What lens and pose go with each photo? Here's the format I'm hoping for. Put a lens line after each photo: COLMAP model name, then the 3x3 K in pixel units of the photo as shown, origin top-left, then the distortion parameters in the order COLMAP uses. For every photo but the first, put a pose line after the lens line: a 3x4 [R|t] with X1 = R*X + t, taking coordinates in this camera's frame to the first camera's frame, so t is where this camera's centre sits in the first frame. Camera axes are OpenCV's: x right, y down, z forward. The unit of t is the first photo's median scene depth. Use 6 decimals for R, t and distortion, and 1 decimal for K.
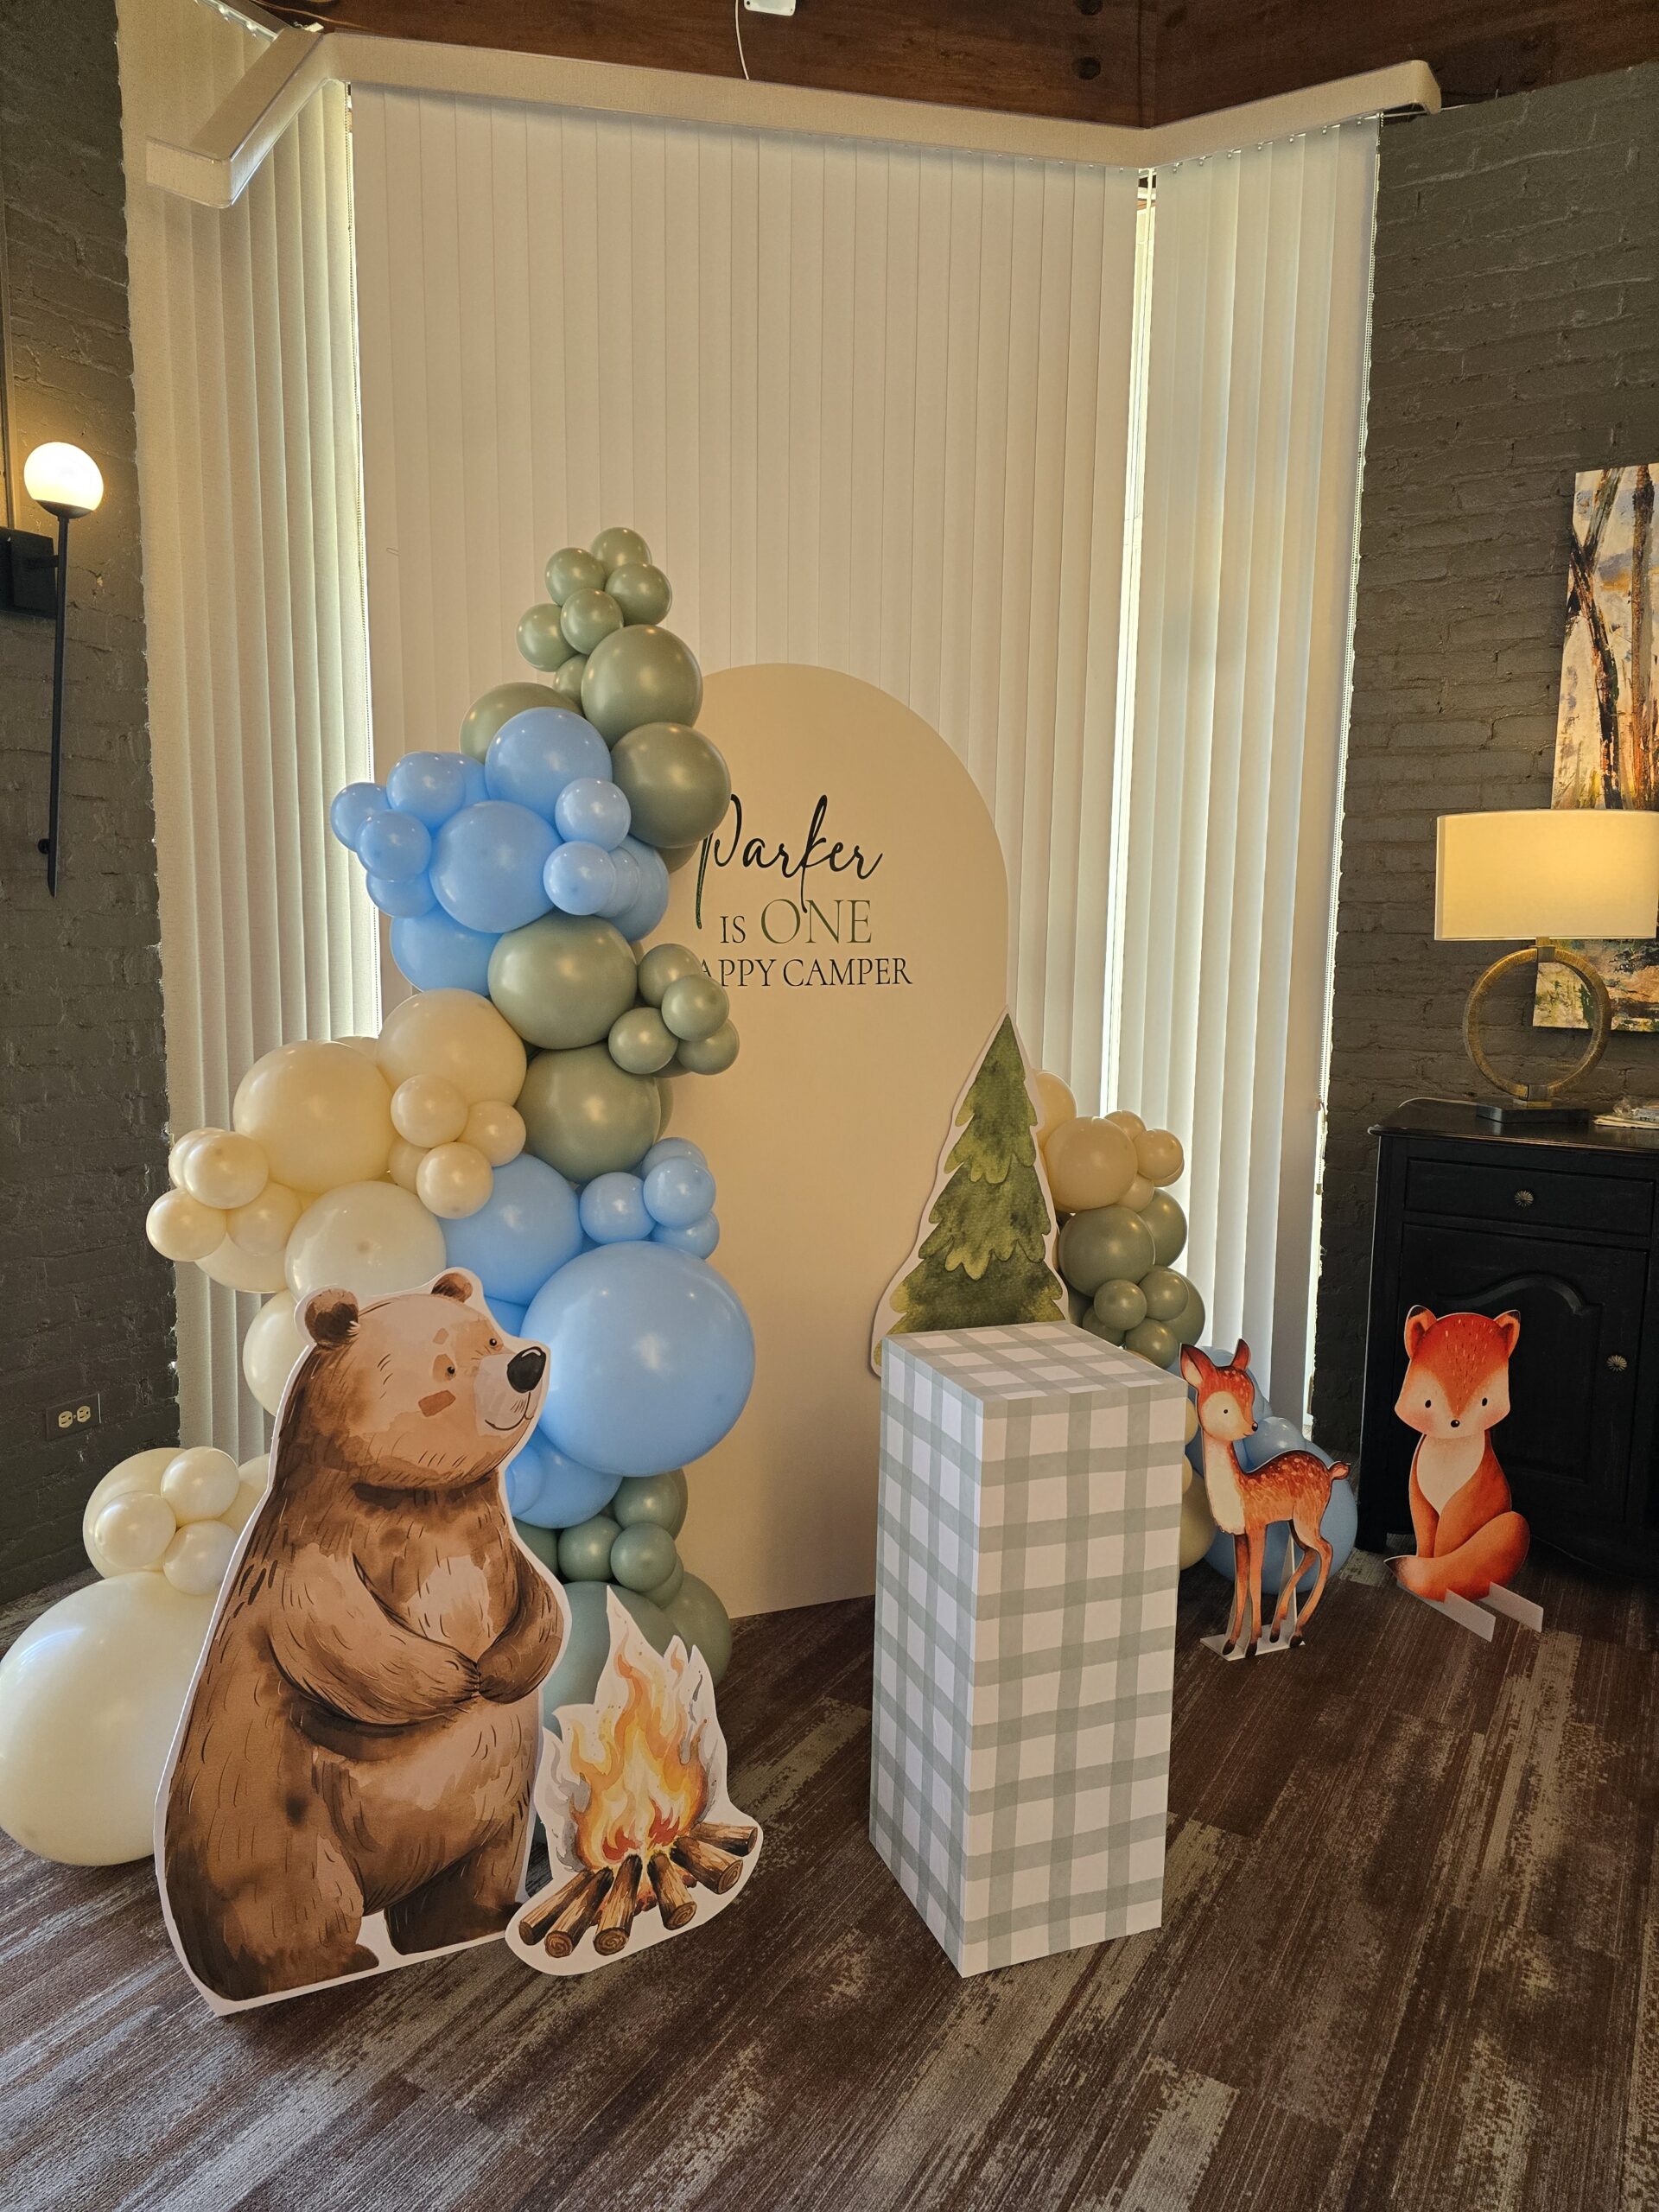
lens RADIAL K [[1471.3, 0, 804.3], [0, 1471.3, 1094.8], [0, 0, 1]] dist [0.062355, -0.063052]
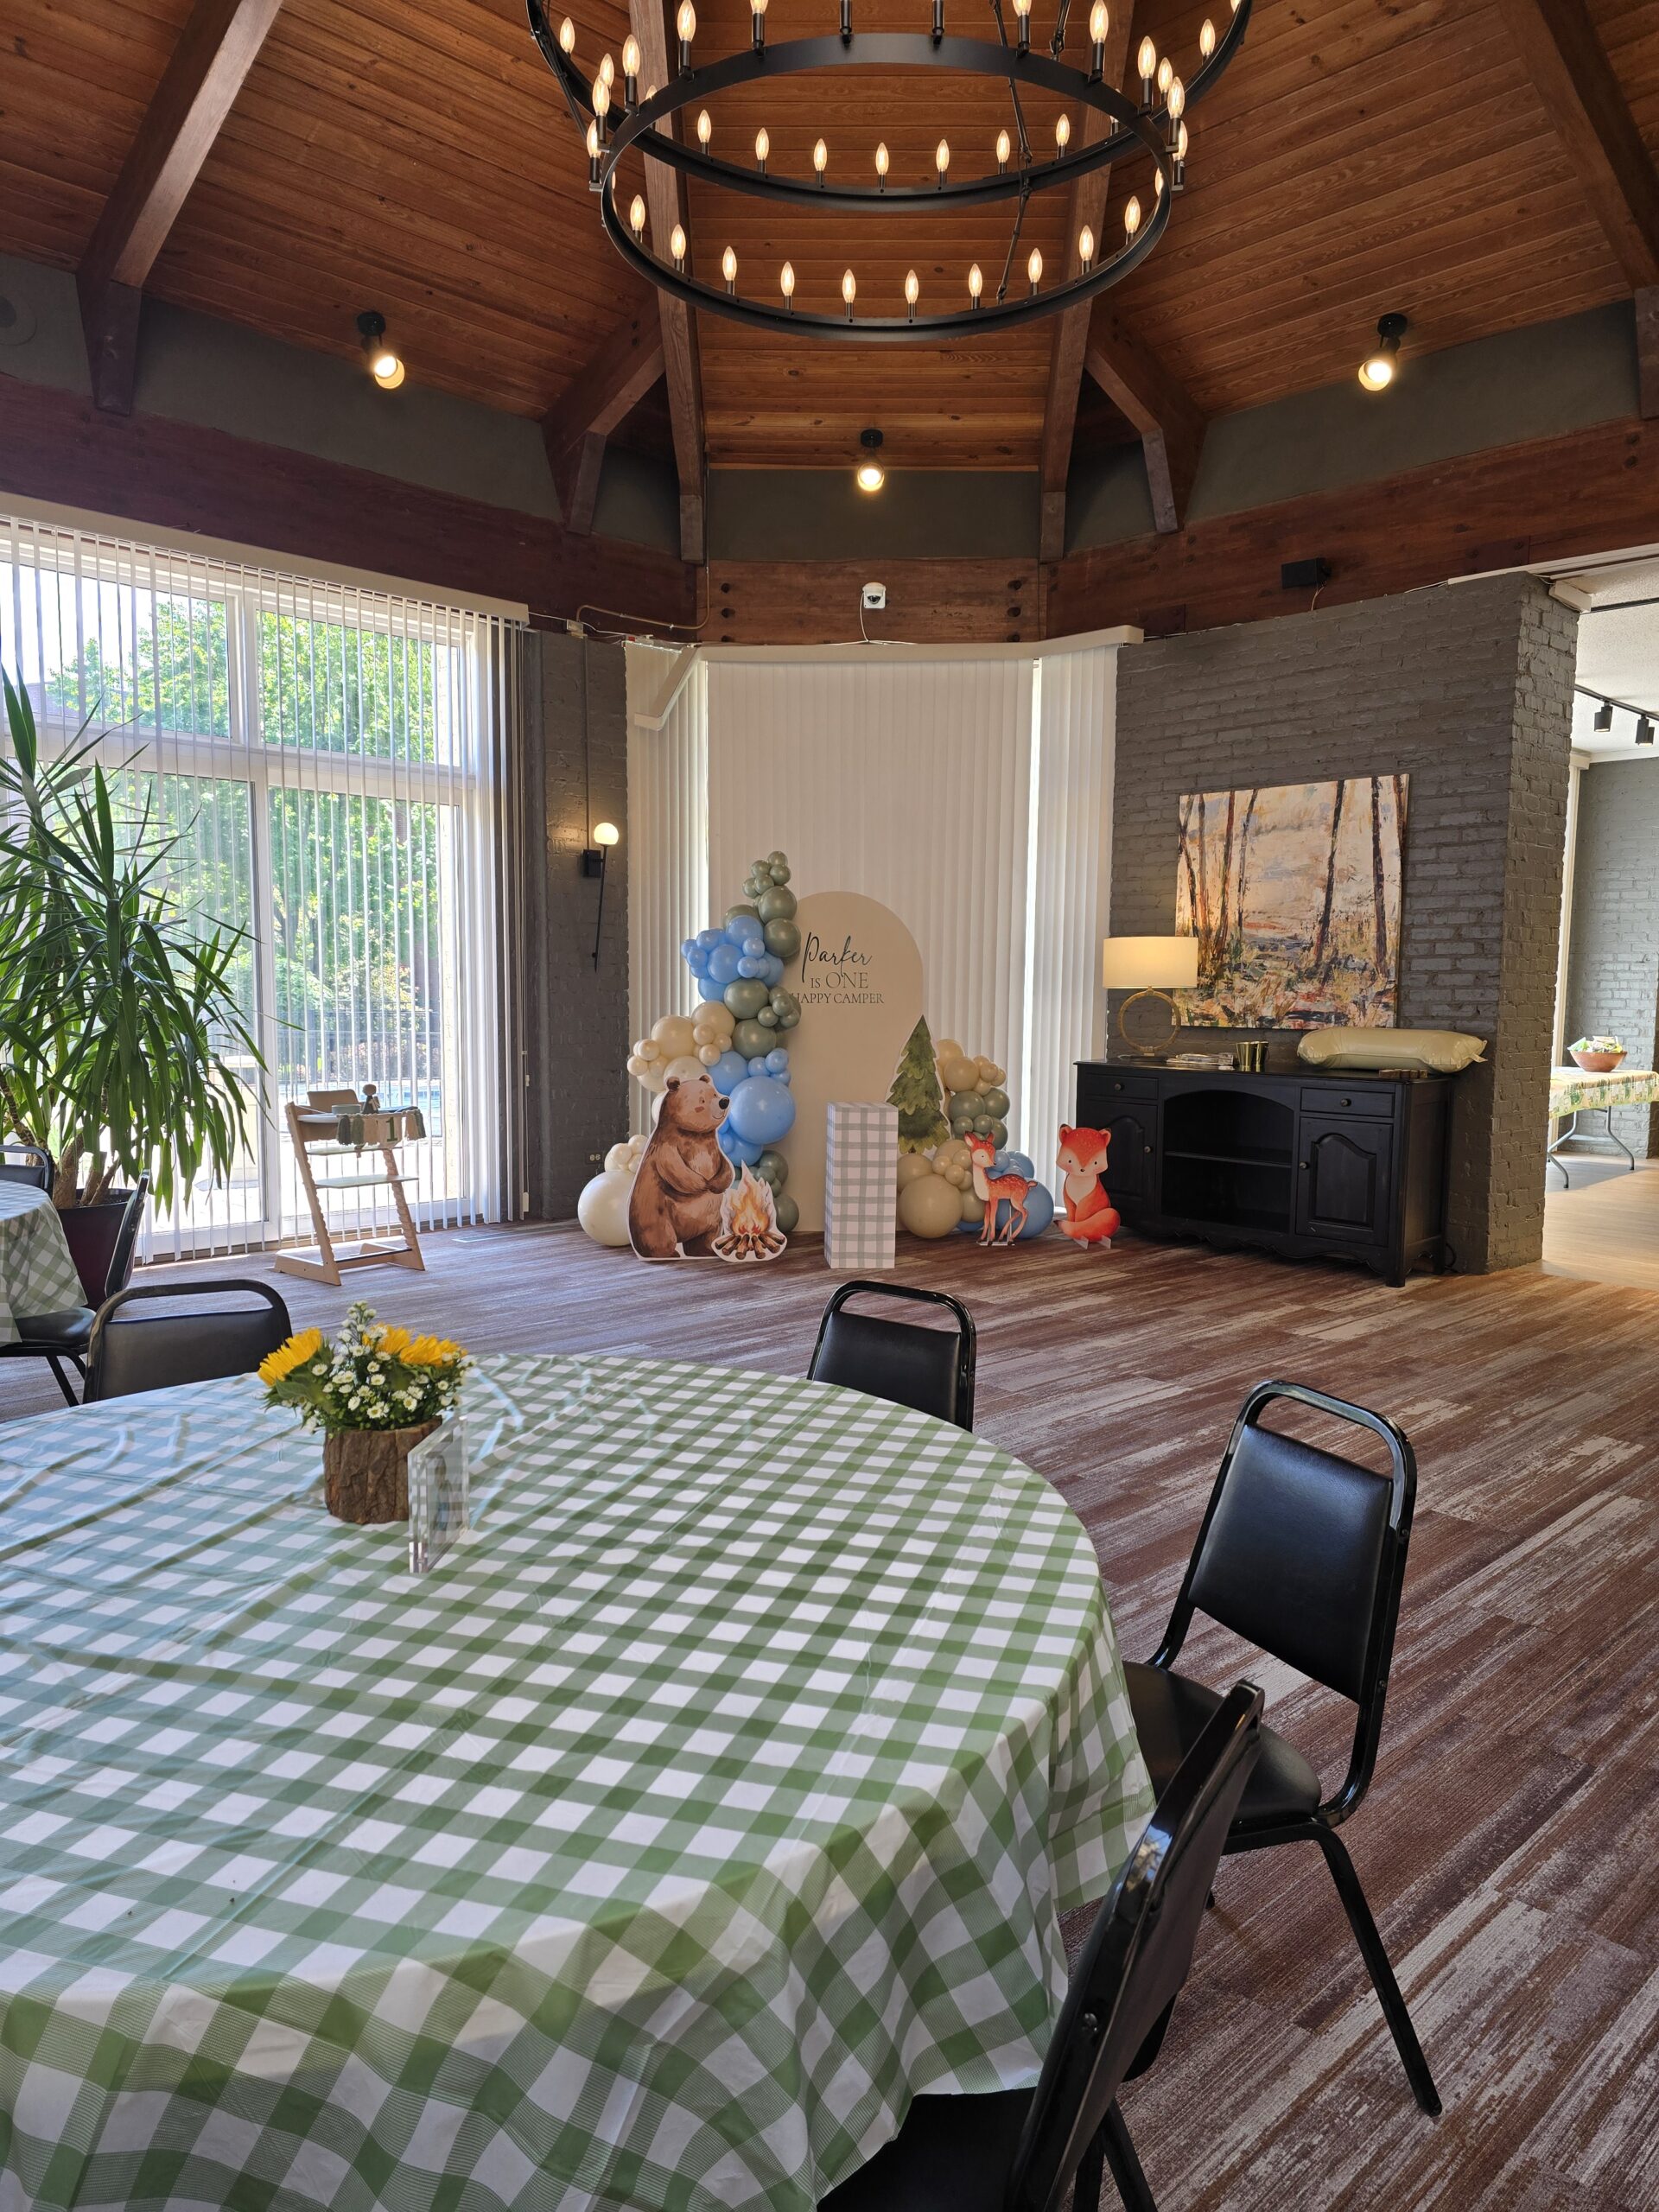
lens RADIAL K [[1471.3, 0, 825.2], [0, 1471.3, 1112.8], [0, 0, 1]] dist [0.062355, -0.063052]
pose [[0.967622, 0.021616, -0.251478, 0.867576], [-0.029297, 0.999210, -0.026840, 0.270623], [0.250699, 0.033338, 0.967491, -2.193723]]
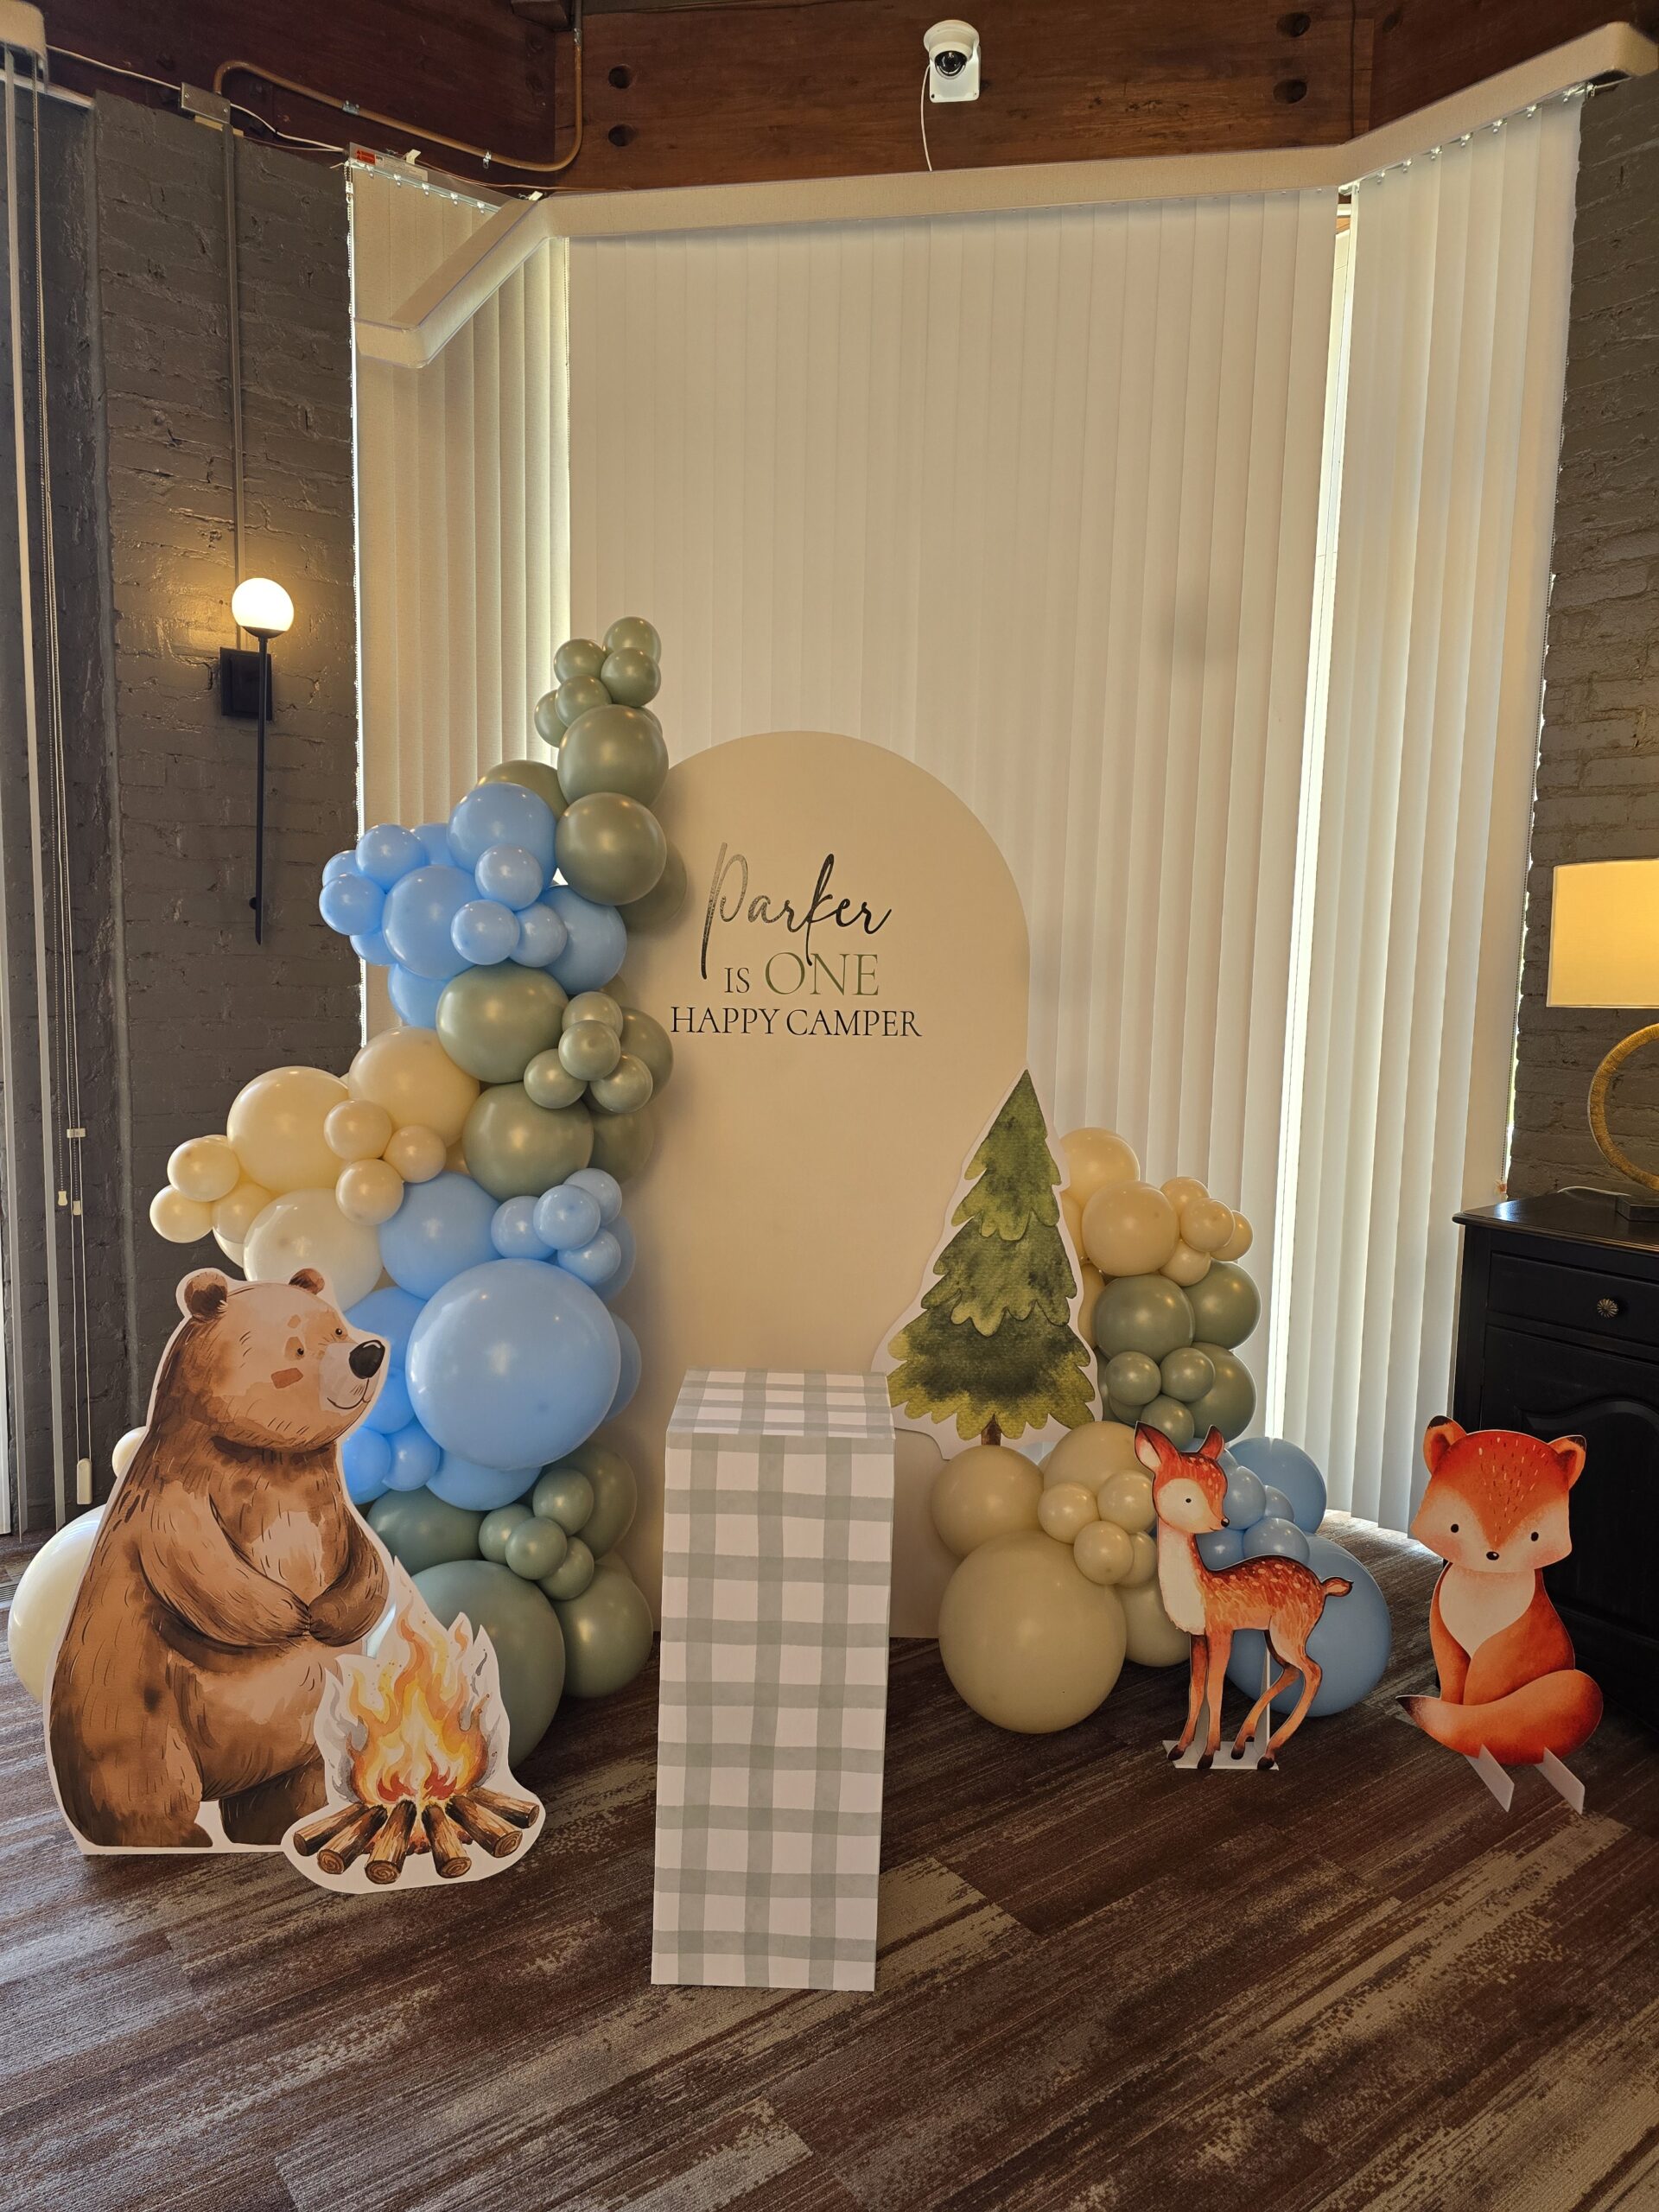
lens RADIAL K [[1471.3, 0, 833.1], [0, 1471.3, 1100.5], [0, 0, 1]] dist [0.062355, -0.063052]
pose [[0.933353, 0.046916, -0.355880, 0.499178], [-0.056466, 0.998268, -0.016488, -0.014598], [0.354490, 0.035484, 0.934386, 0.039658]]
